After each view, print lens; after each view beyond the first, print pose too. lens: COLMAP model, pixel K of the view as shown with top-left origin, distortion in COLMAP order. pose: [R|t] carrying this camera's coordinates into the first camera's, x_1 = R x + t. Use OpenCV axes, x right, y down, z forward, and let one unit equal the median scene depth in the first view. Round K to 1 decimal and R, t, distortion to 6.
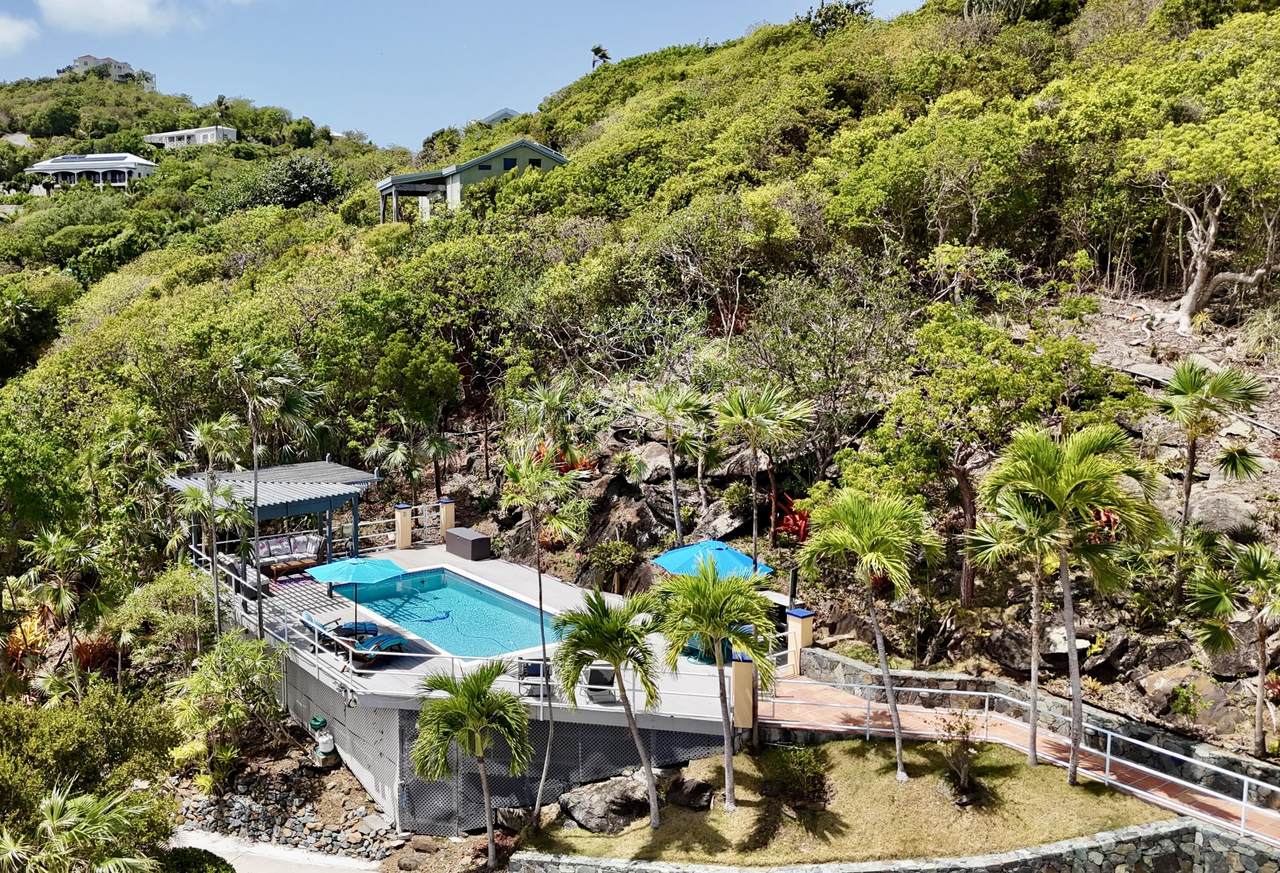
lens RADIAL K [[1127.5, 0, 520.0], [0, 1127.5, 435.7], [0, 0, 1]] dist [0.051779, -0.005742]
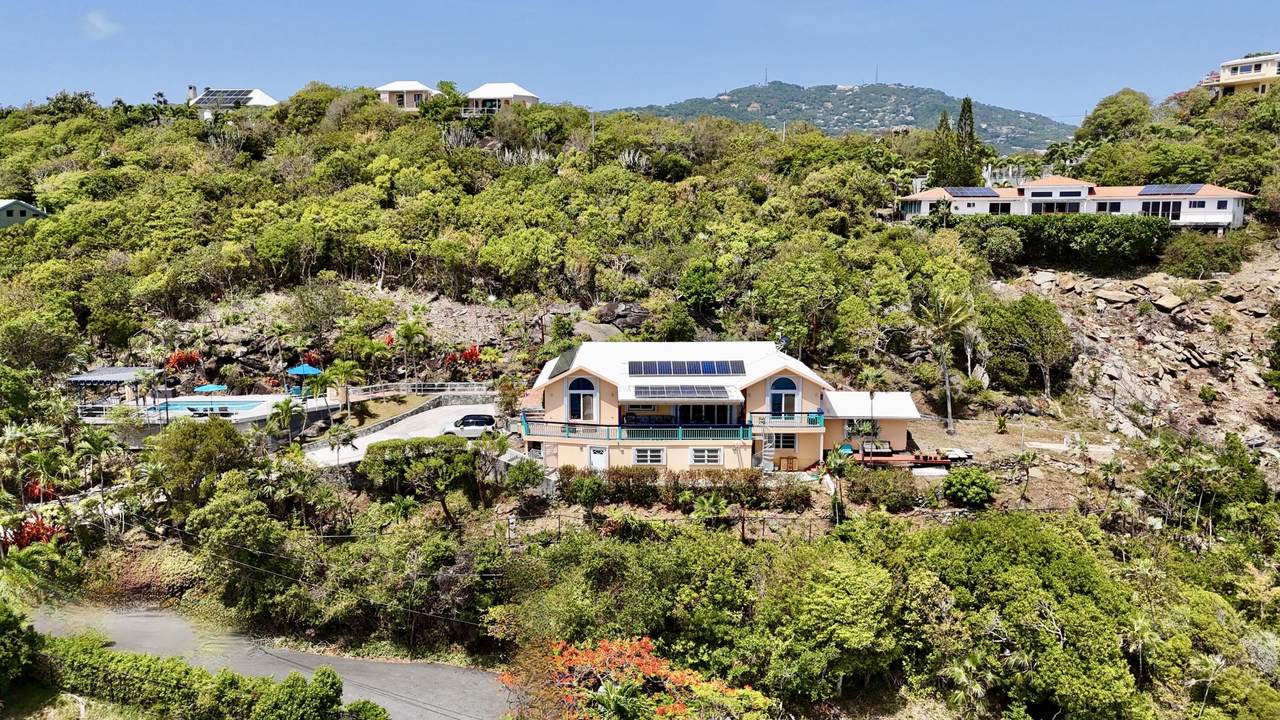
lens RADIAL K [[958.4, 0, 640.0], [0, 958.4, 360.0], [0, 0, 1]] dist [0.092625, -0.106831]
pose [[0.540708, -0.123854, 0.832042, -1.437652], [0.122697, 0.990136, 0.067652, 0.005572], [-0.832214, 0.065509, 0.550571, -1.215816]]
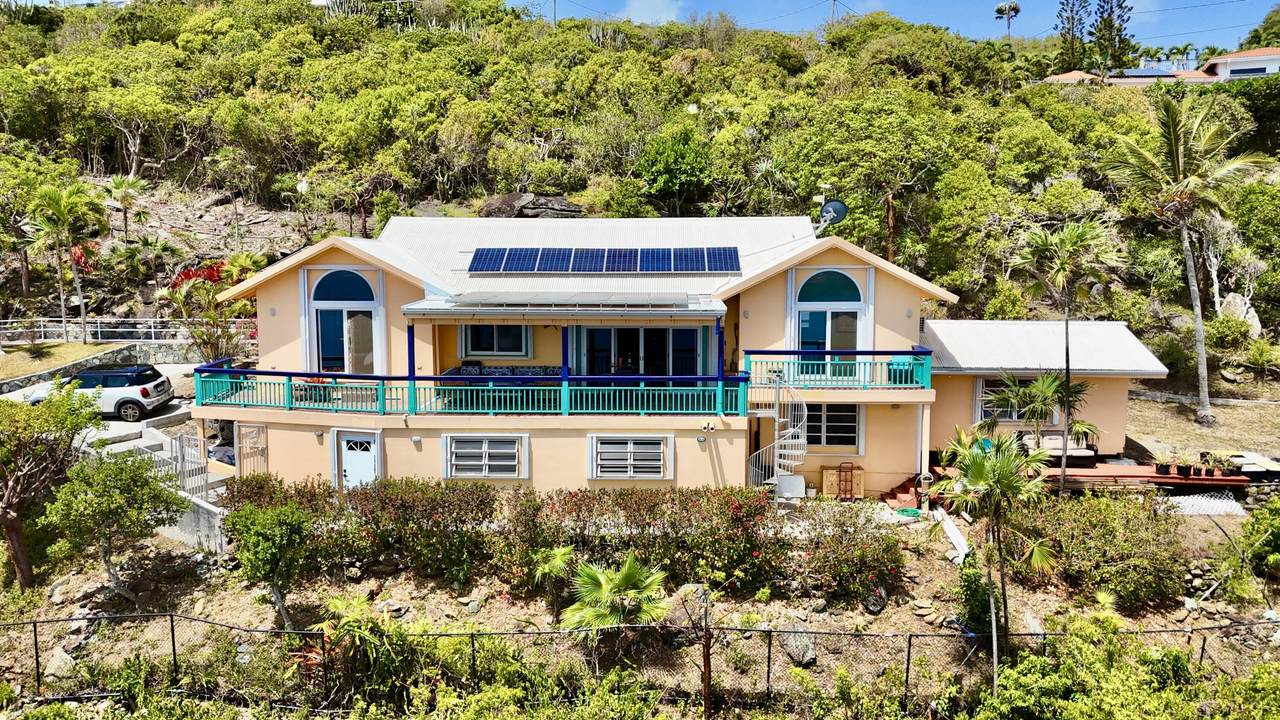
lens RADIAL K [[958.4, 0, 640.0], [0, 958.4, 360.0], [0, 0, 1]] dist [0.092625, -0.106831]
pose [[0.583382, -0.083074, 0.807938, -0.288362], [0.120509, 0.992598, 0.015046, 0.280800], [-0.803208, 0.088586, 0.589075, -0.664347]]
